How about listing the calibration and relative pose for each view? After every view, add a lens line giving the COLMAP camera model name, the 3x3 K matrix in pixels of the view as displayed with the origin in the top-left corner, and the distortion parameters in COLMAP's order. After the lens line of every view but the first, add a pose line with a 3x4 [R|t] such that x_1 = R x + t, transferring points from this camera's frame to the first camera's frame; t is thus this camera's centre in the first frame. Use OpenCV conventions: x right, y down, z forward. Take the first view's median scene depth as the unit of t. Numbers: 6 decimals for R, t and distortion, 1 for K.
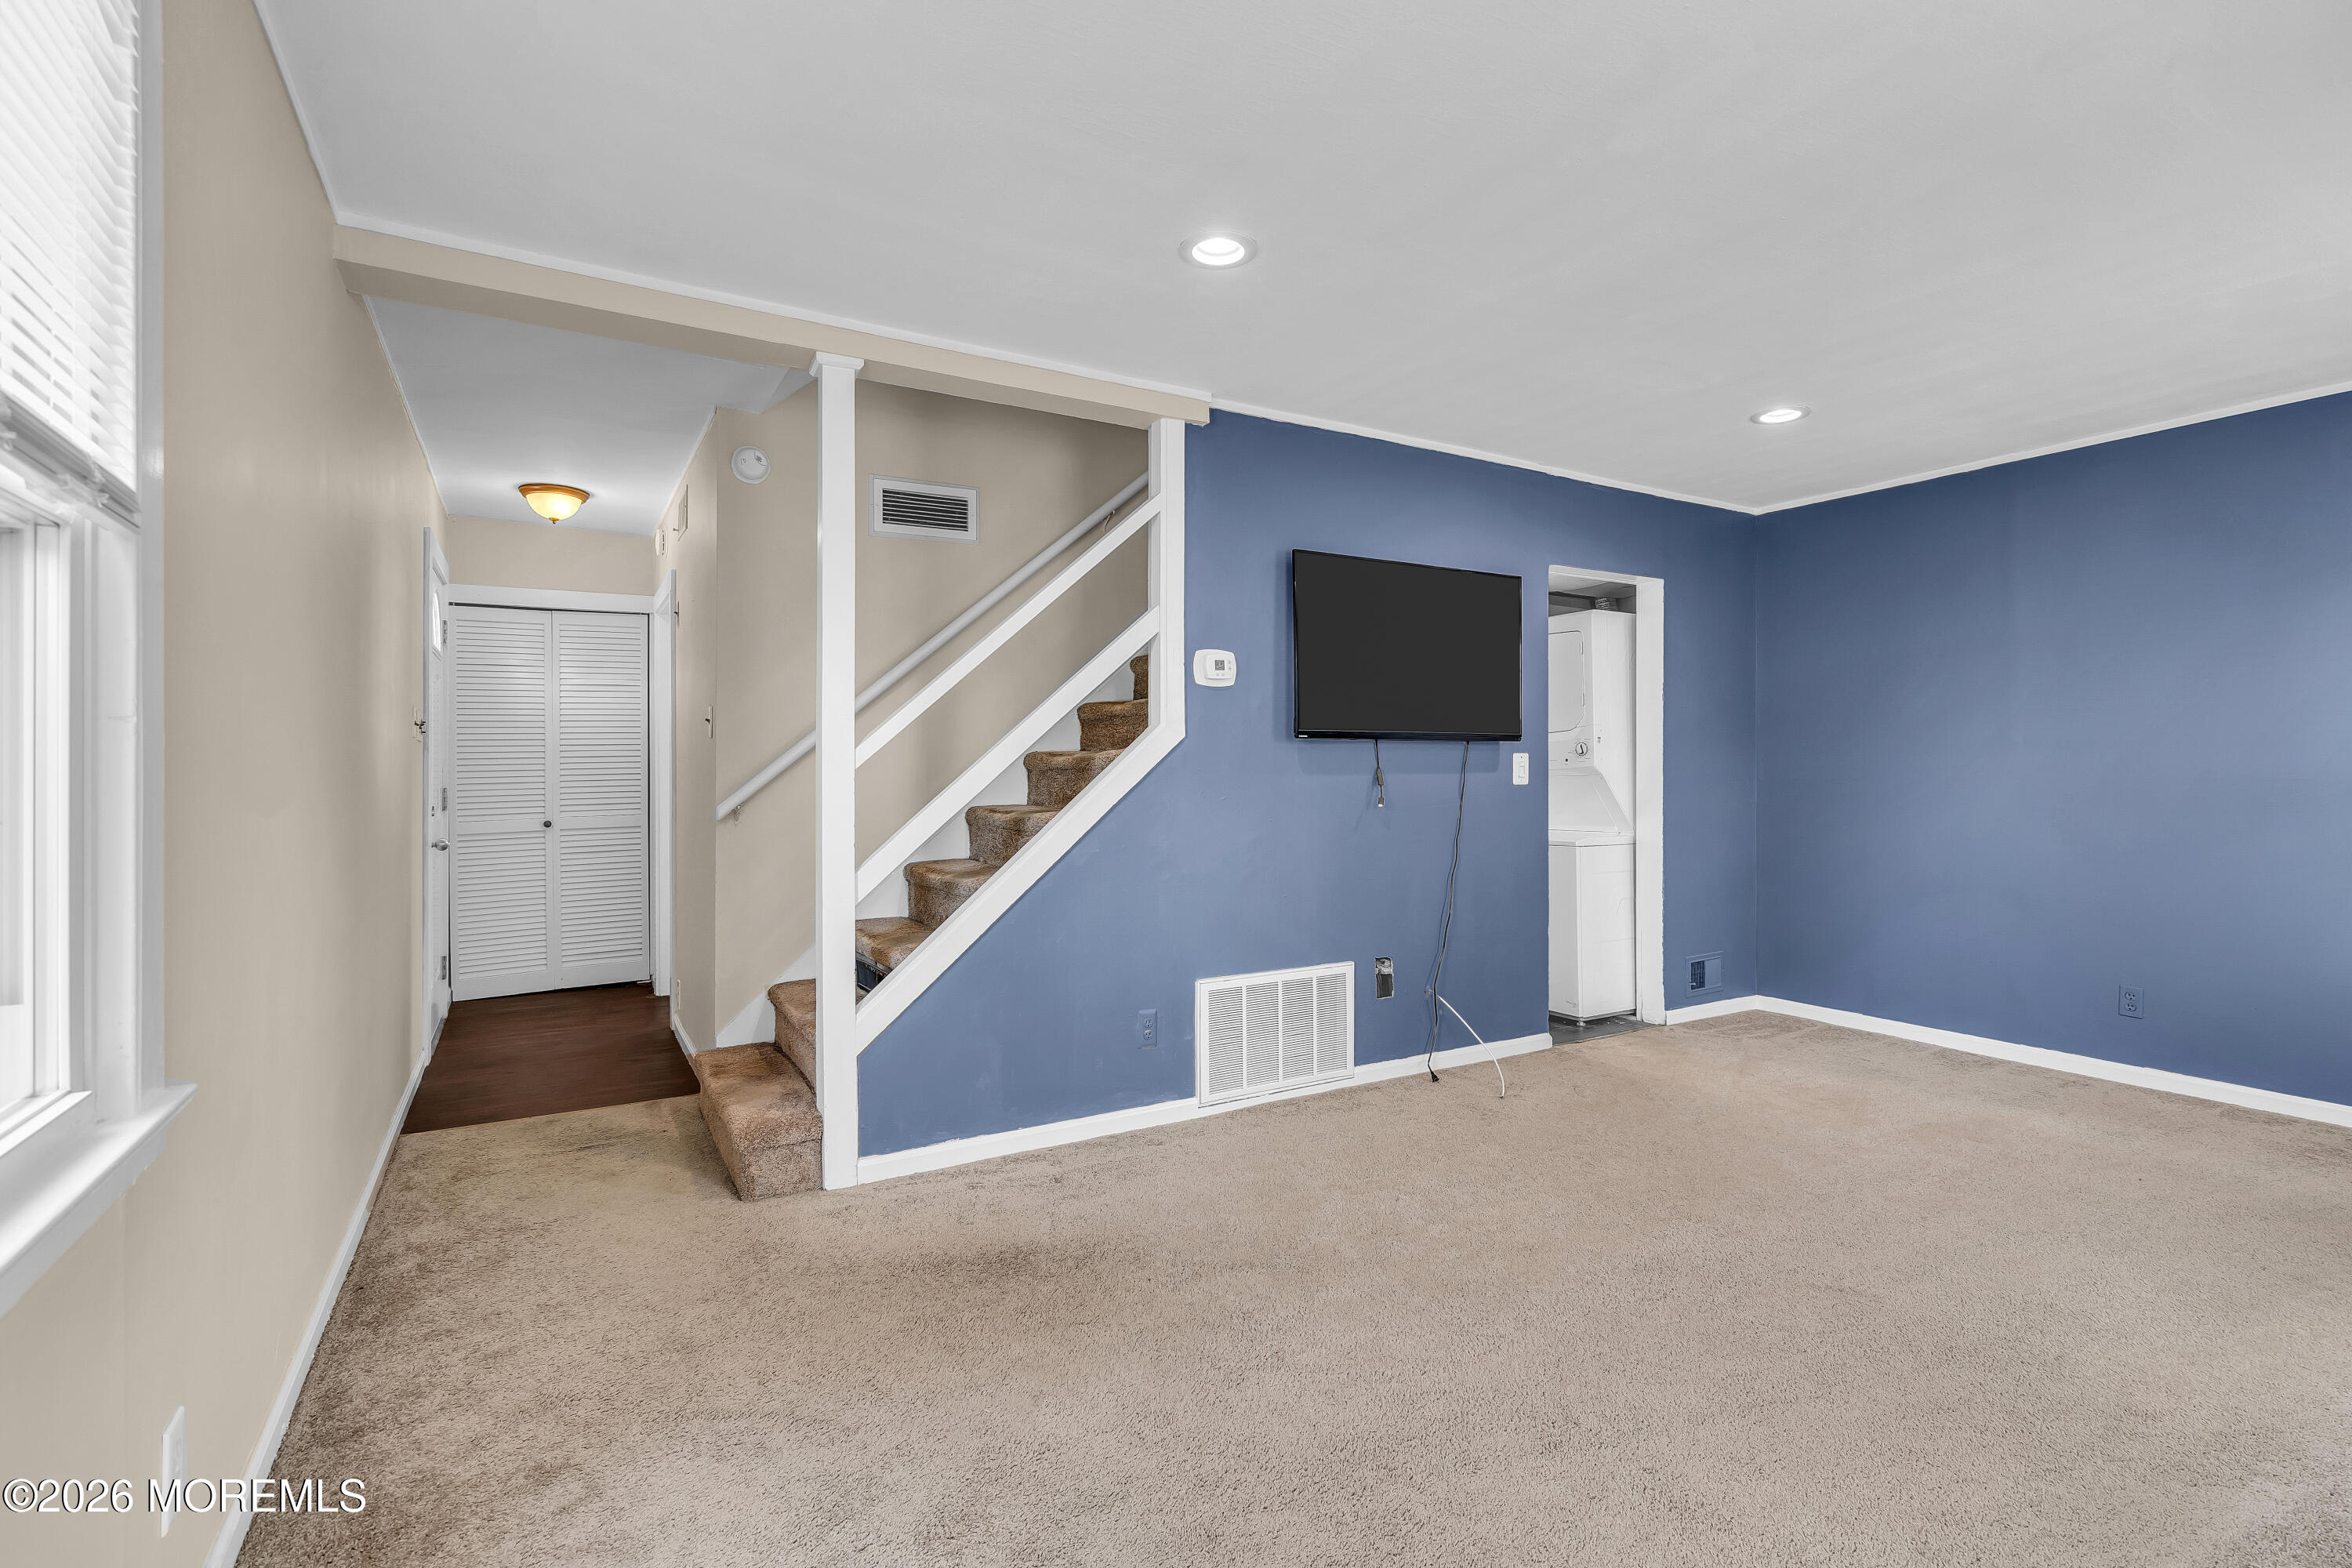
lens RADIAL K [[1087.7, 0, 1171.7], [0, 1087.7, 755.0], [0, 0, 1]] dist [0.001400, 0.001972]
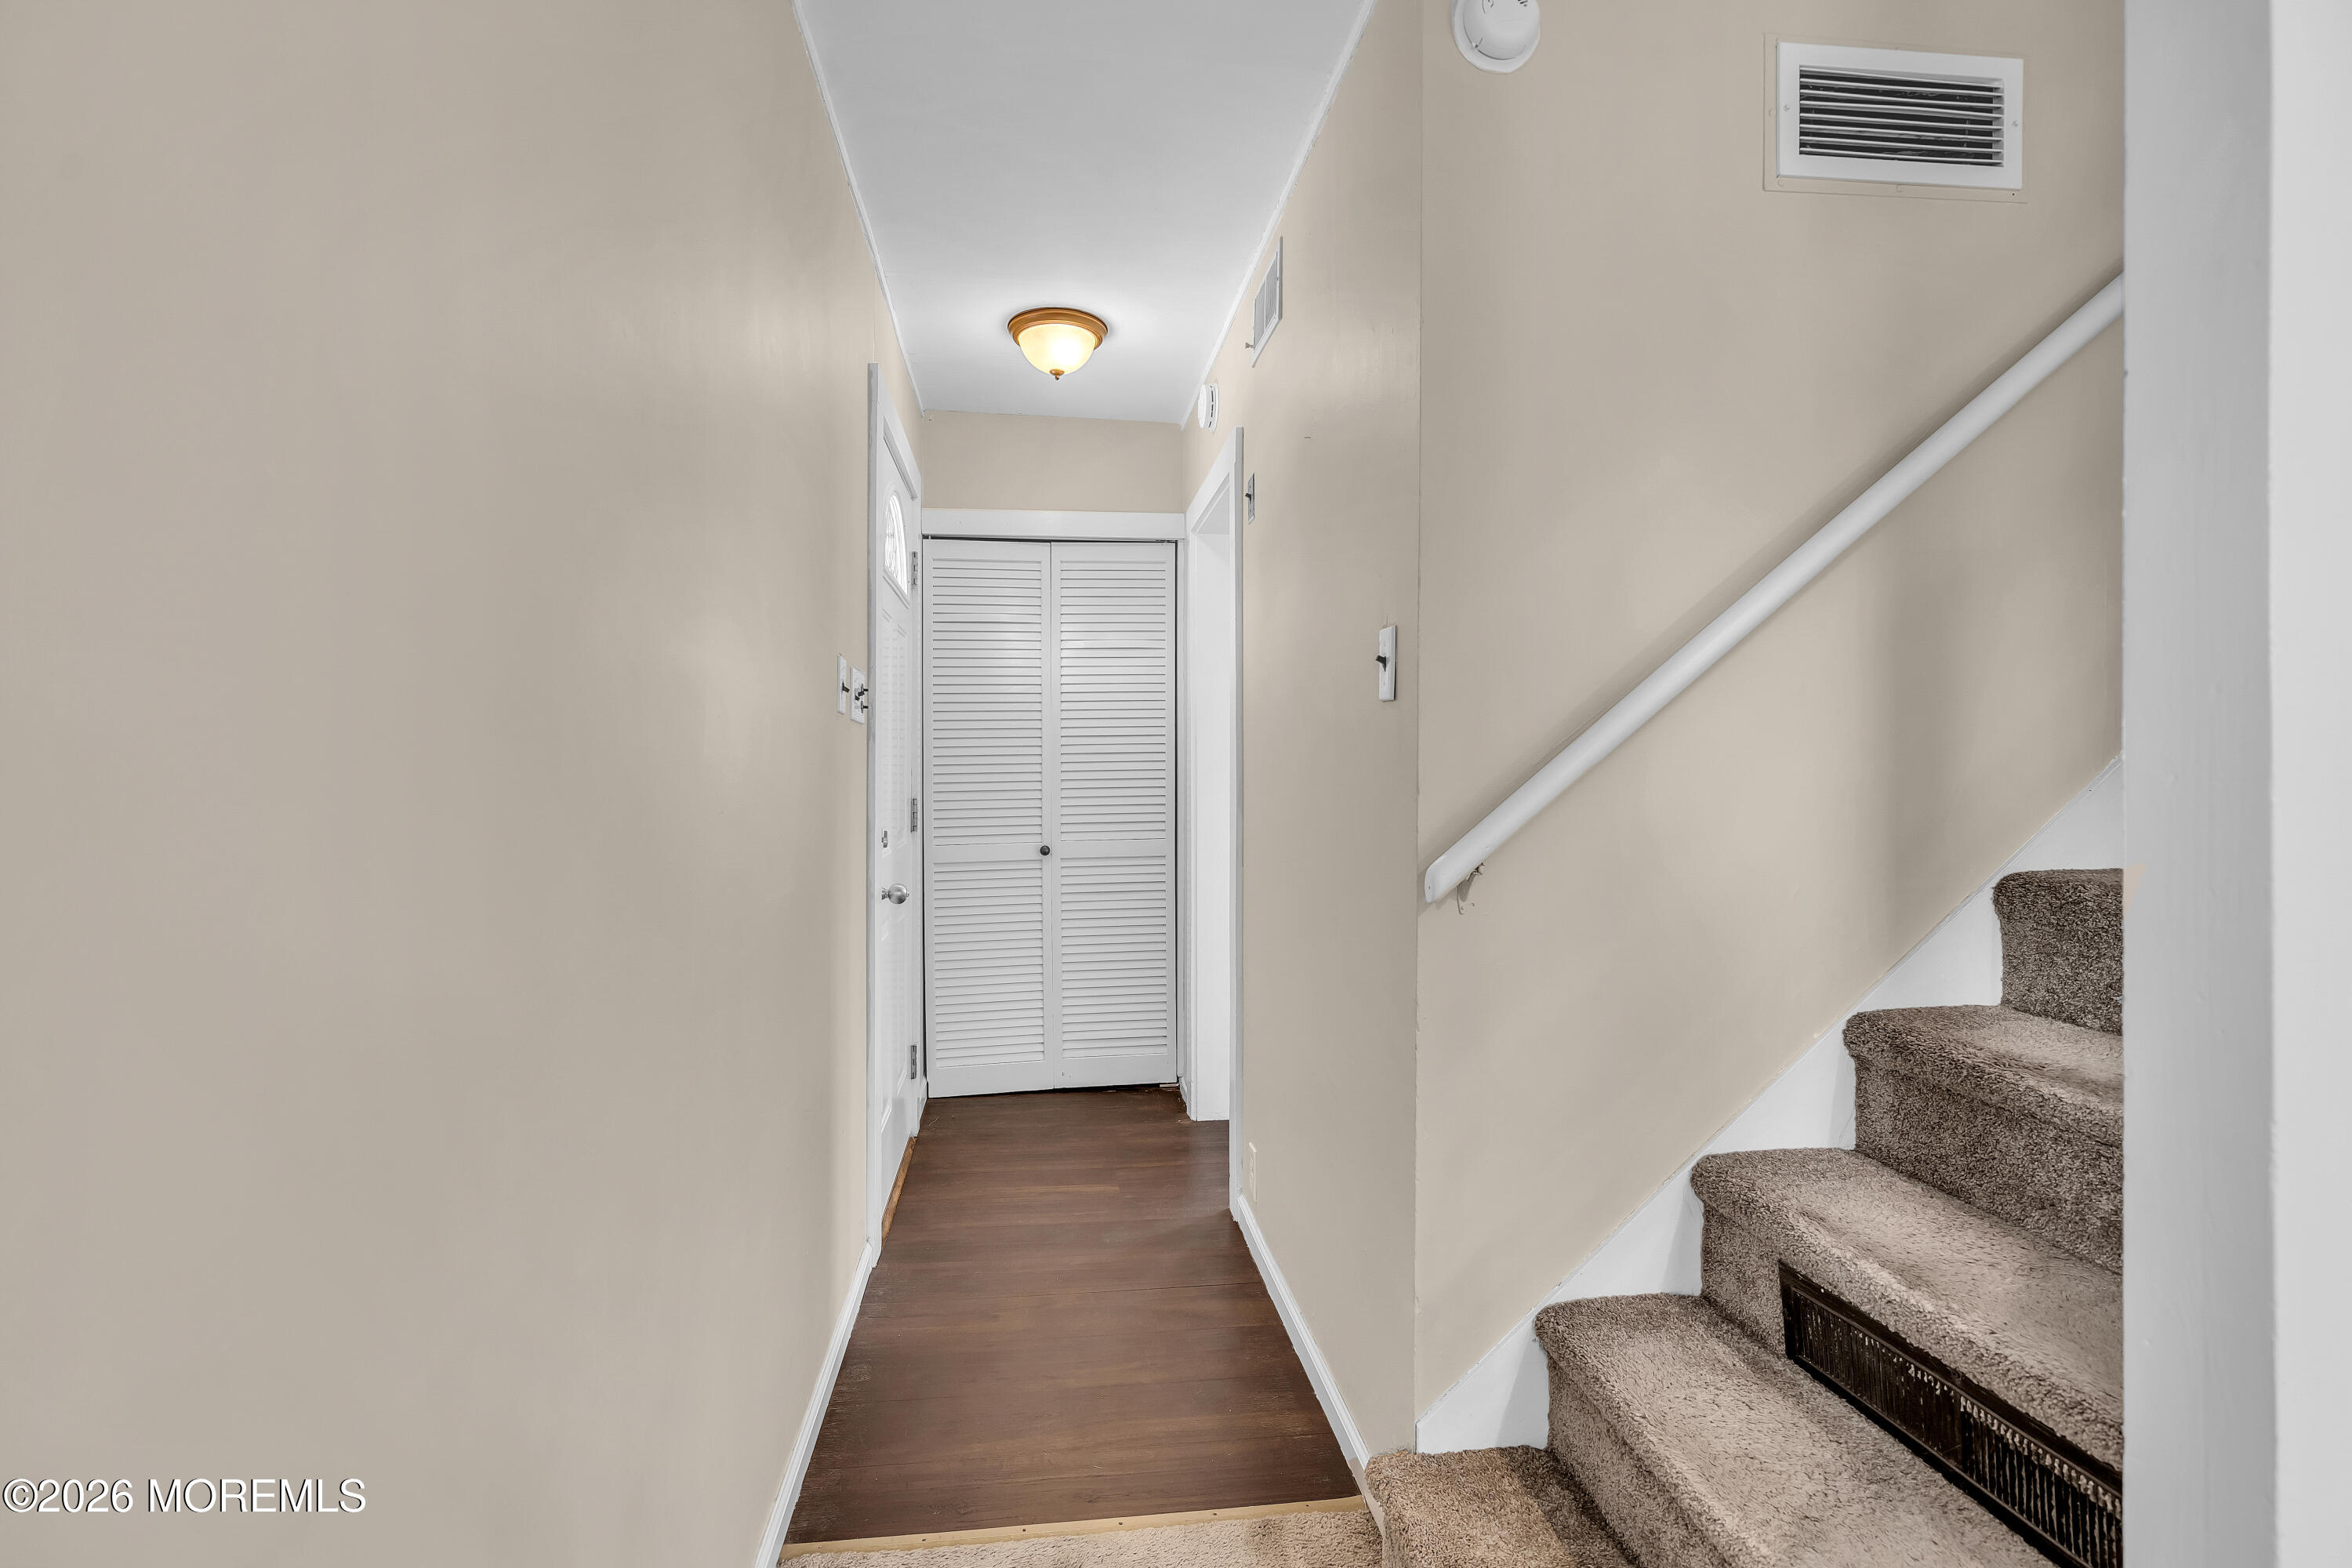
lens RADIAL K [[1089.7, 0, 1171.1], [0, 1089.7, 737.9], [0, 0, 1]] dist [0.001791, 0.000457]
pose [[0.921913, -0.006377, -0.387345, -0.349877], [-0.000133, 0.999859, -0.016780, 0.006225], [0.387397, 0.015521, 0.921782, 0.593704]]
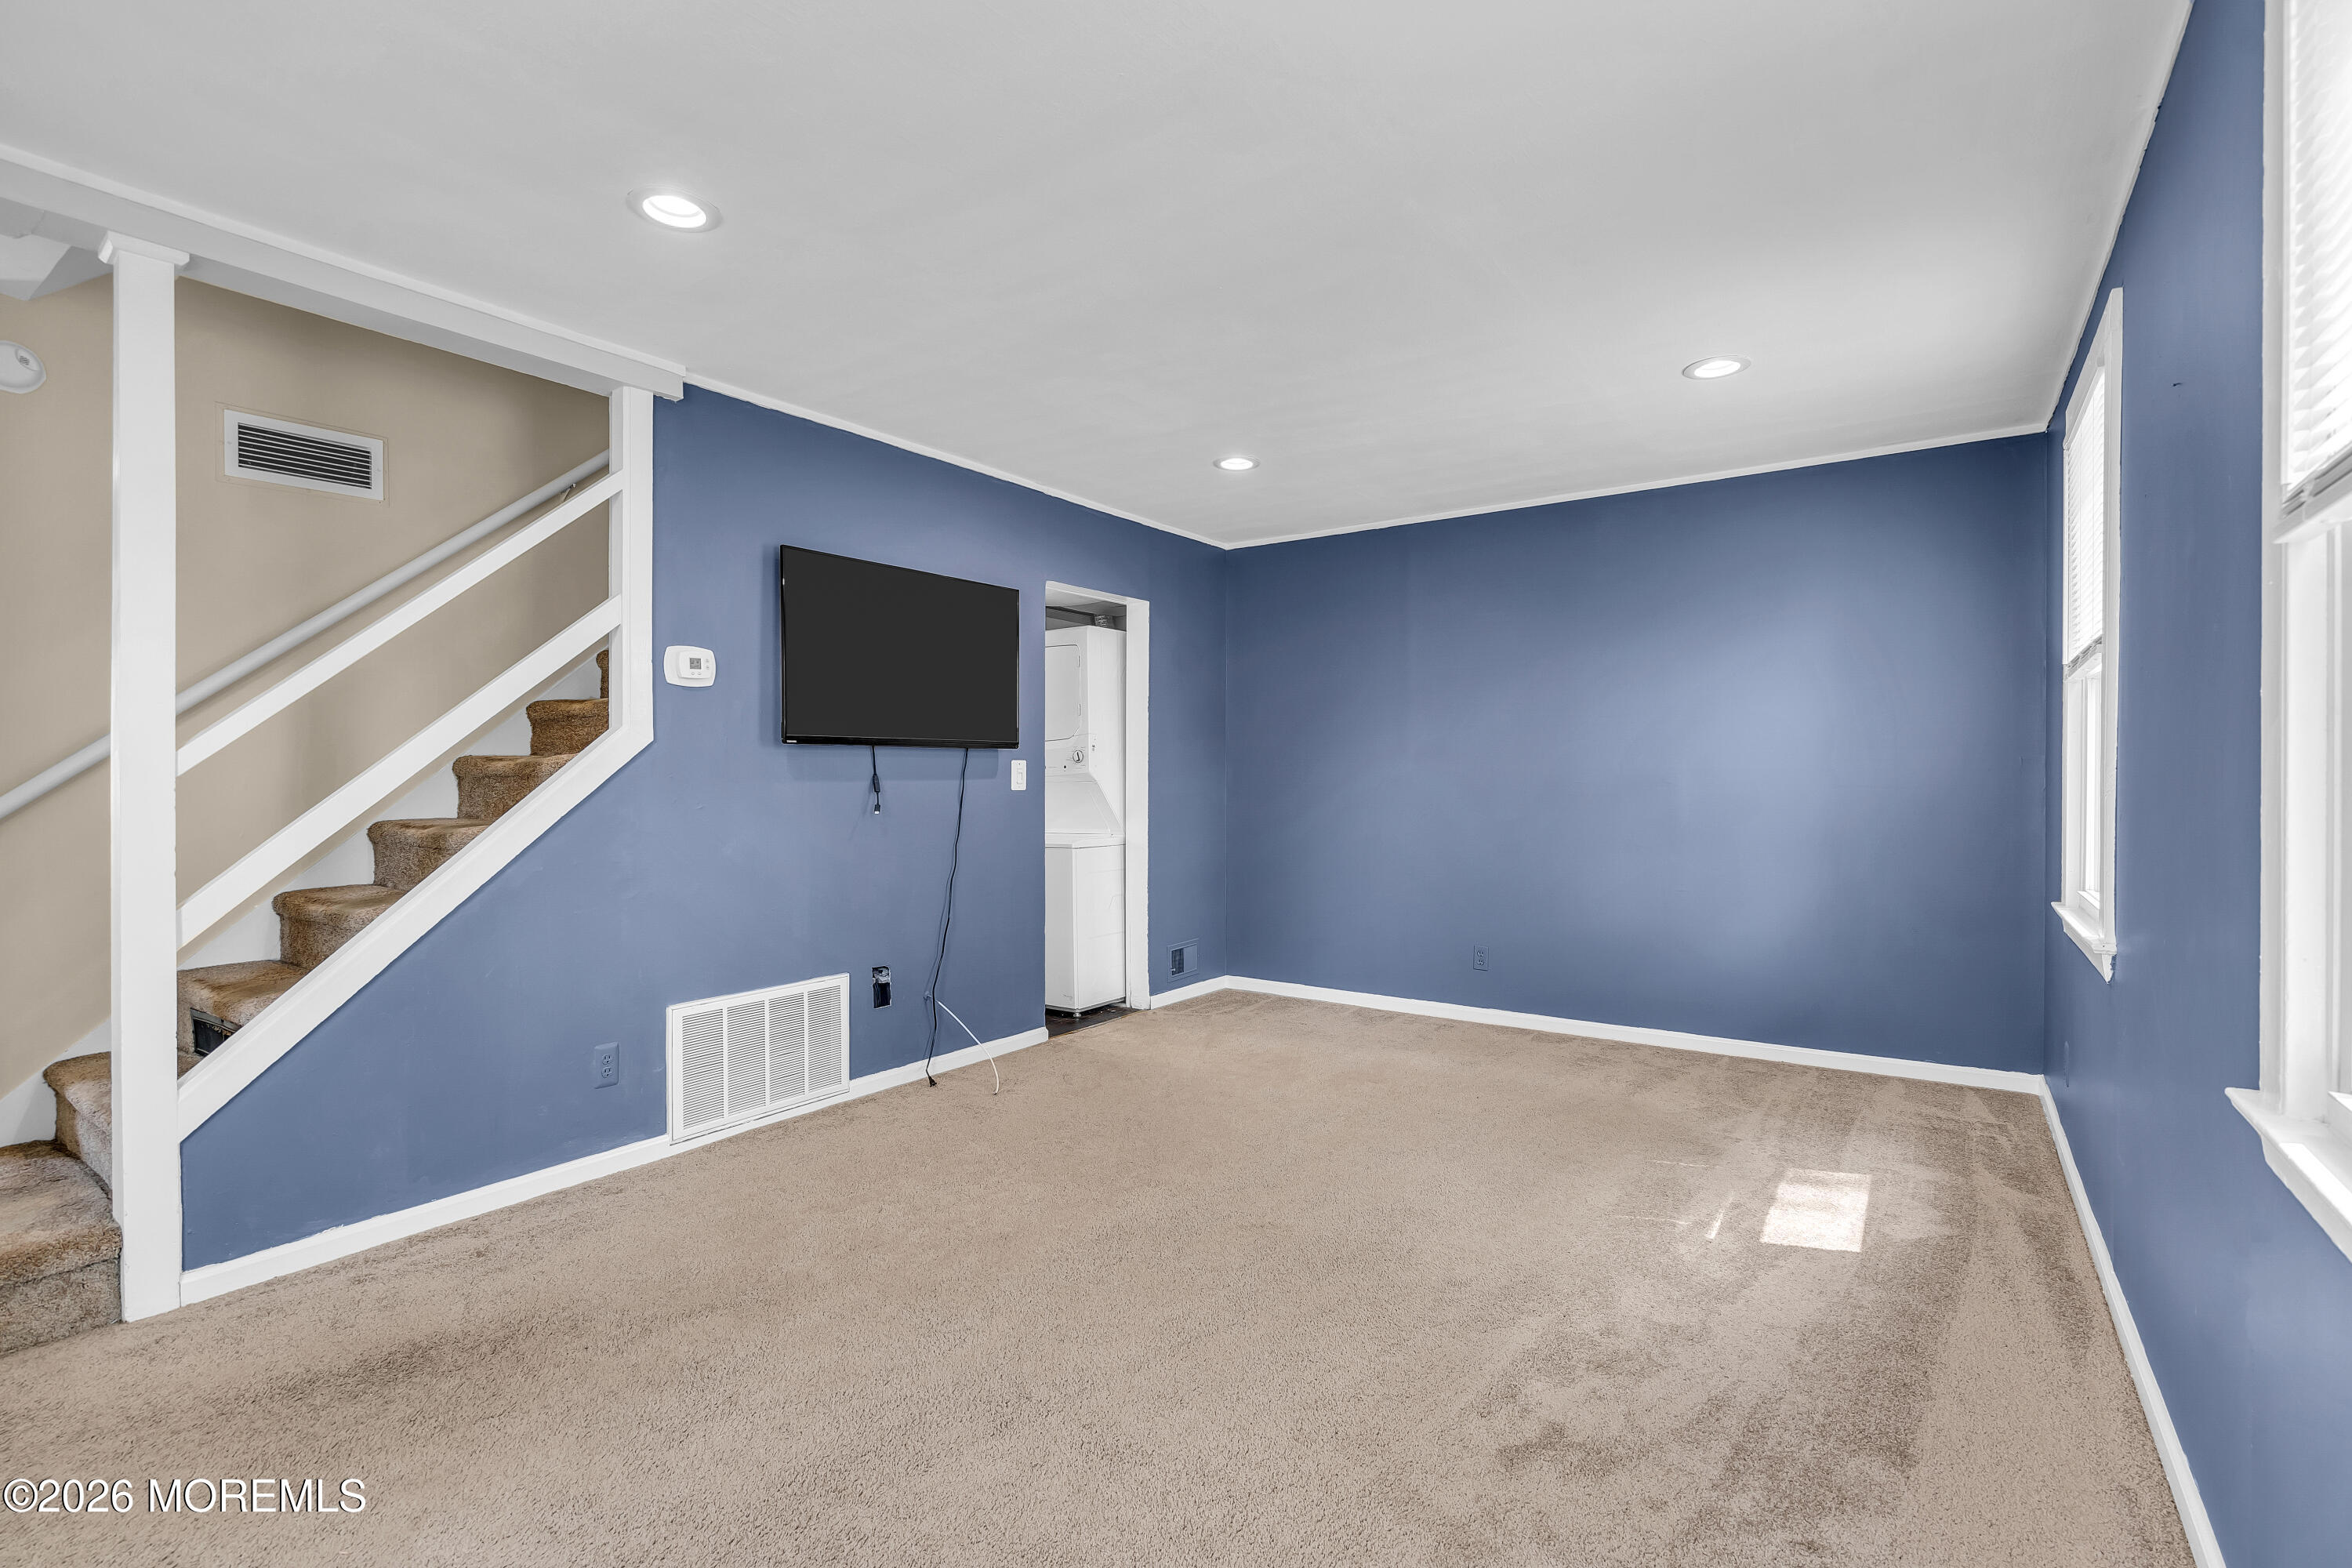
lens RADIAL K [[1083.7, 0, 1176.4], [0, 1083.7, 763.7], [0, 0, 1]] dist [0.001723, 0.001439]
pose [[0.911845, 0.003398, 0.410521, 0.037337], [-0.004297, 0.999990, 0.001267, -0.000126], [-0.410513, -0.002920, 0.911850, -0.006105]]
